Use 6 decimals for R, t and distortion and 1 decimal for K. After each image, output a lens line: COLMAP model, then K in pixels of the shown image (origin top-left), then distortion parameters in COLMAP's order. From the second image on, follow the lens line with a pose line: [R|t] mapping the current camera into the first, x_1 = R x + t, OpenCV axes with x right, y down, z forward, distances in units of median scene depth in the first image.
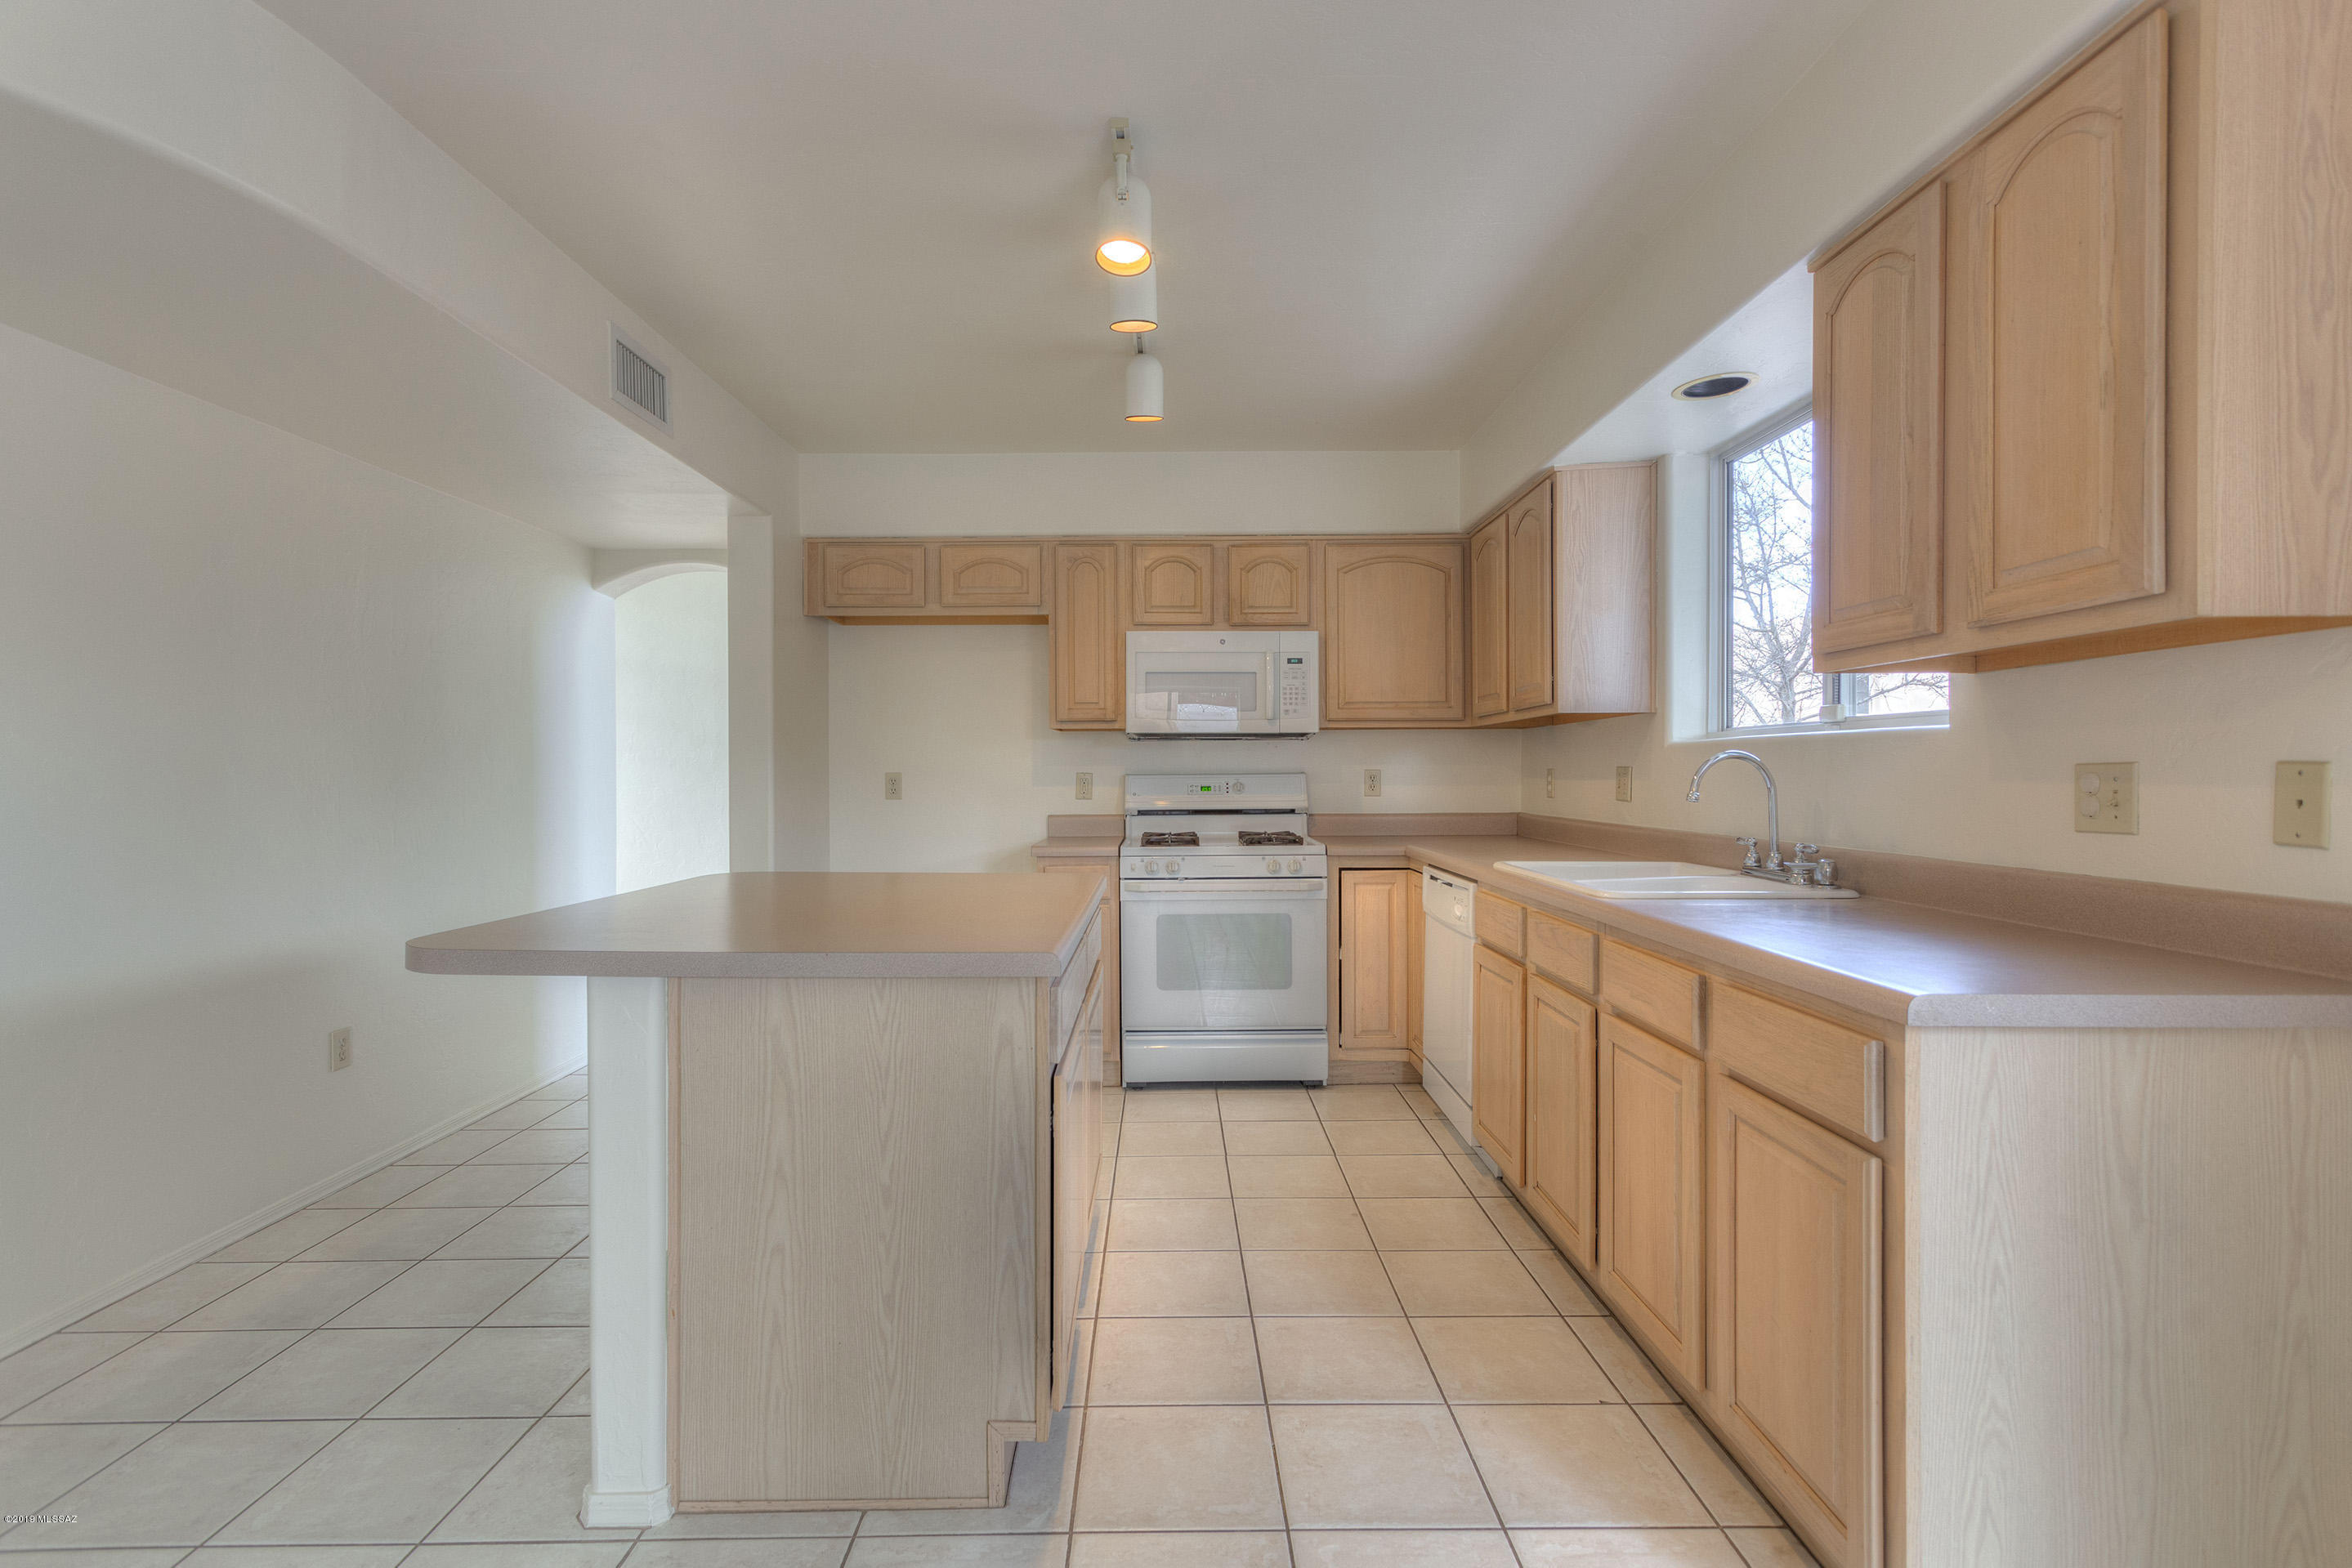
lens RADIAL K [[1113.1, 0, 1171.5], [0, 1113.1, 779.0], [0, 0, 1]] dist [0.004421, 0.002556]
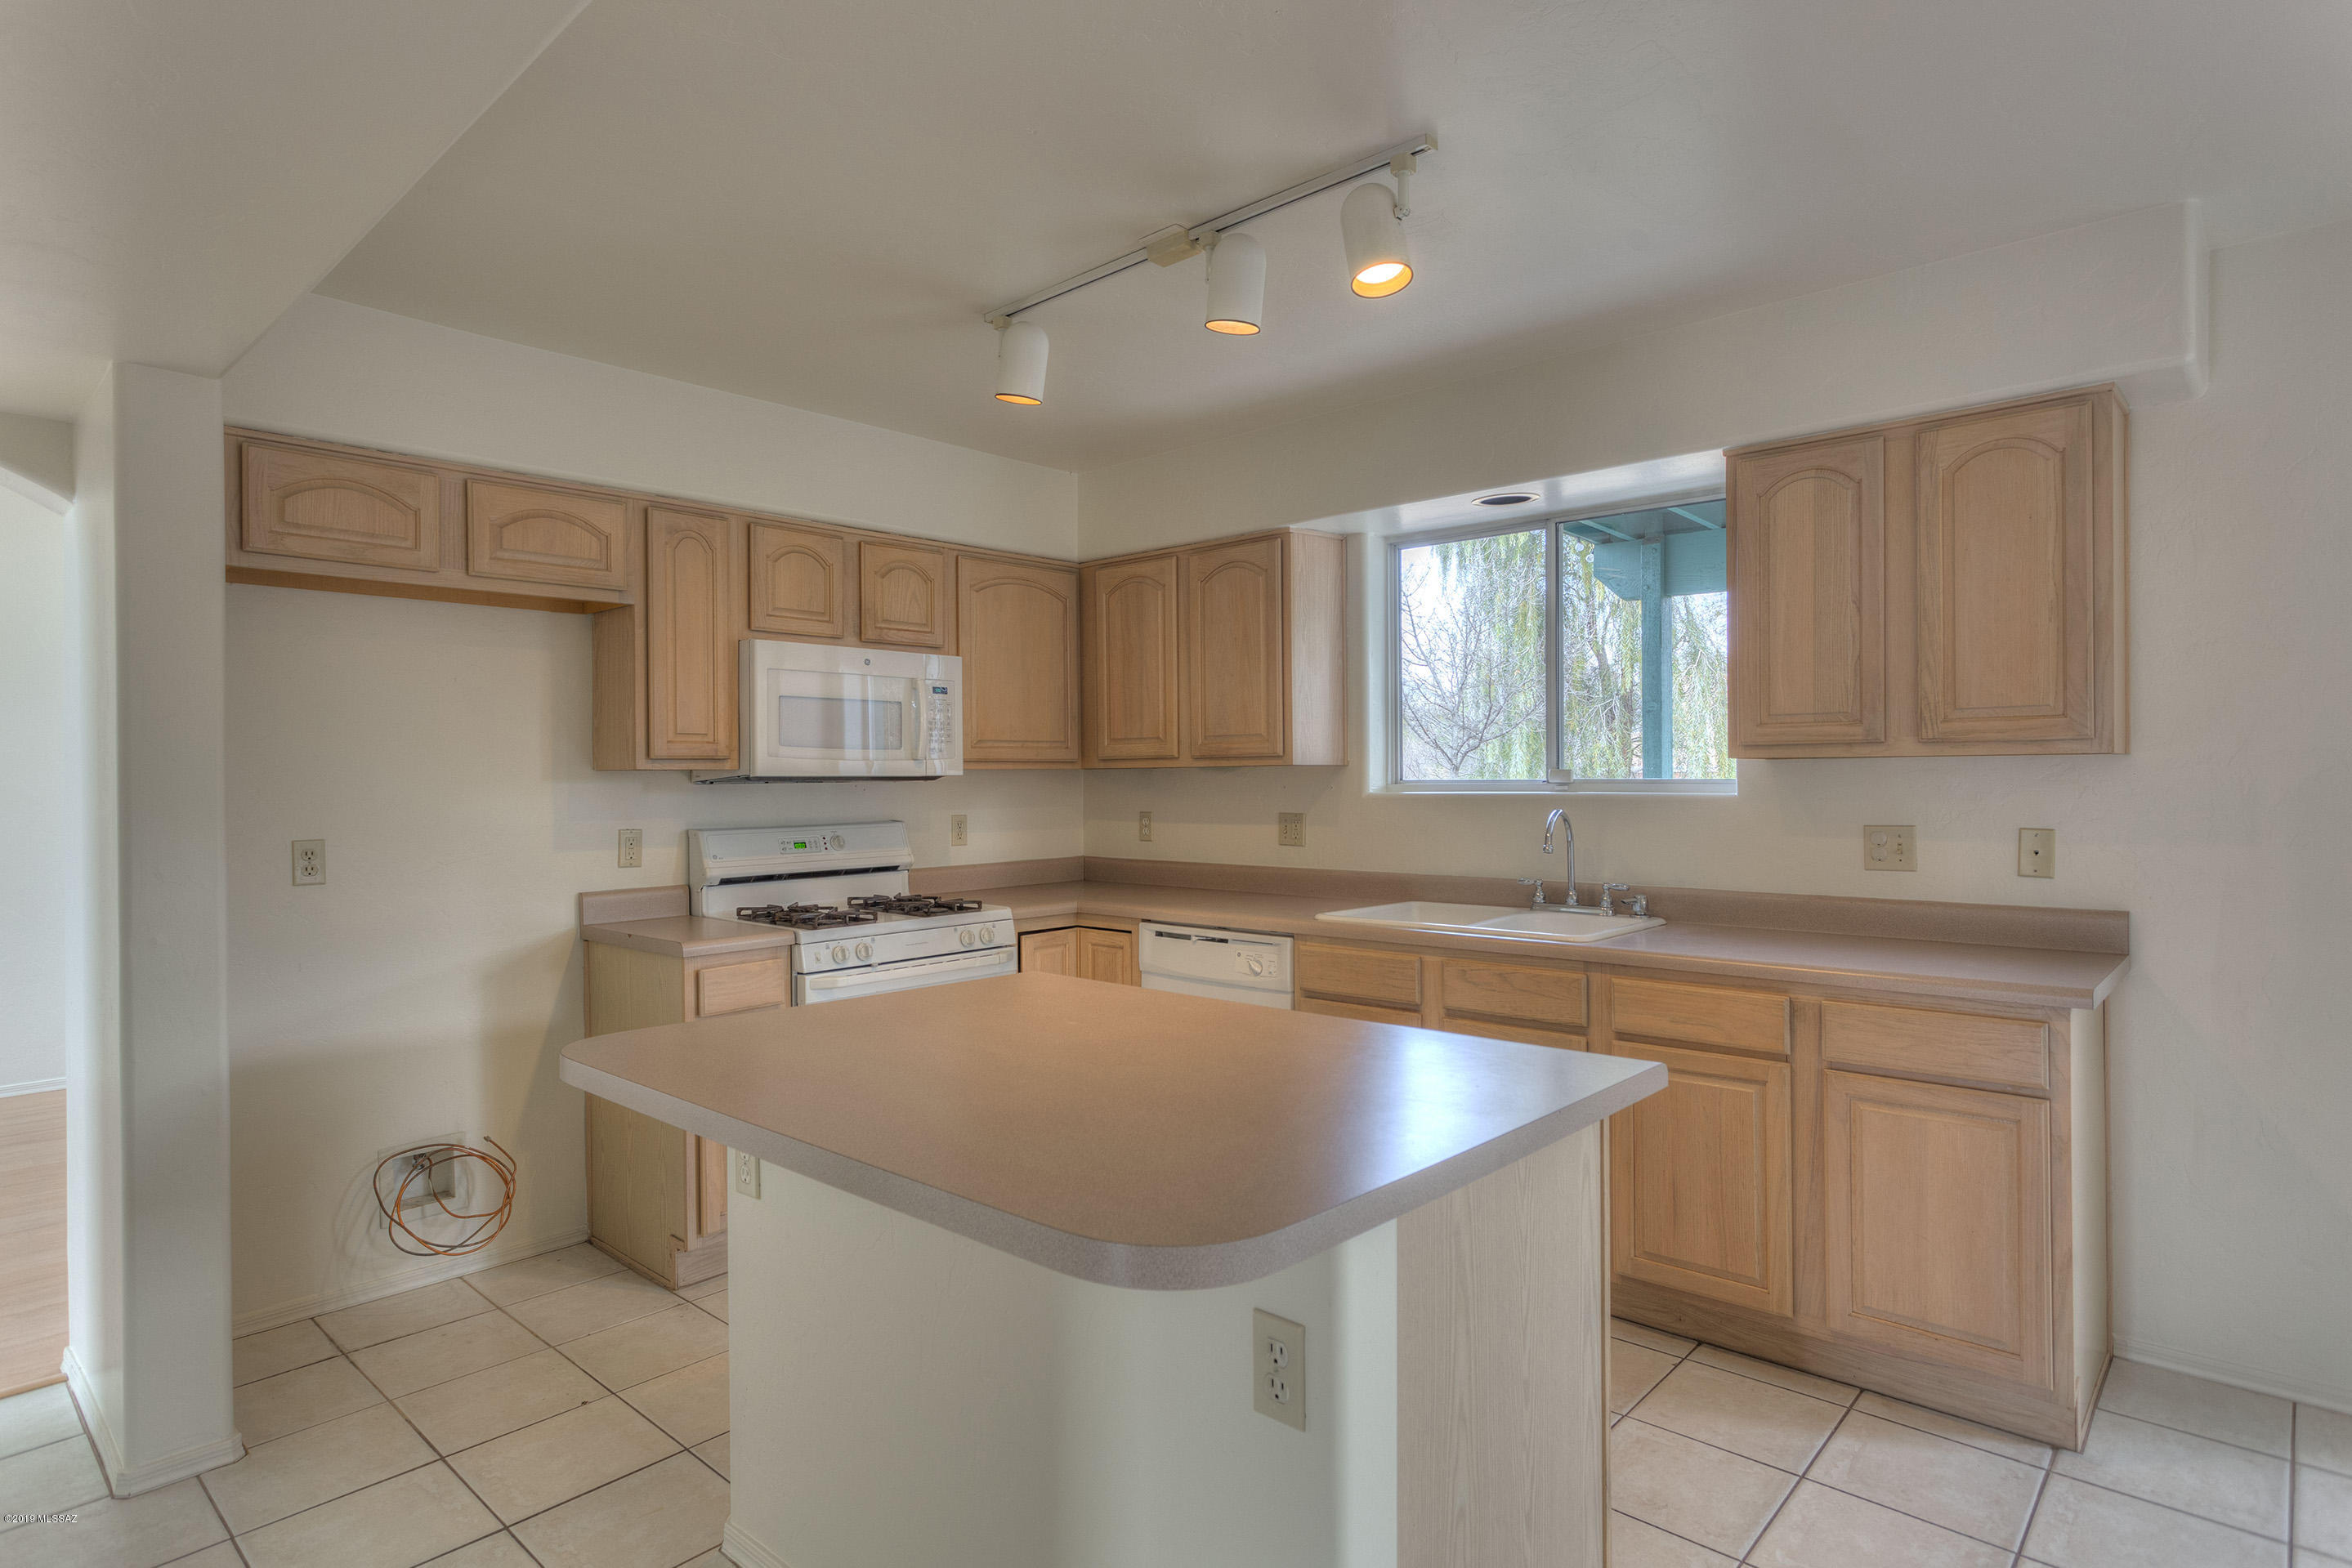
lens RADIAL K [[1245.3, 0, 1180.3], [0, 1245.3, 778.2], [0, 0, 1]] dist [0.000439, 0.002774]
pose [[0.675223, -0.002140, 0.737610, -0.459383], [0.008856, 0.999947, -0.005206, -0.033233], [-0.737560, 0.010047, 0.675207, 0.231404]]
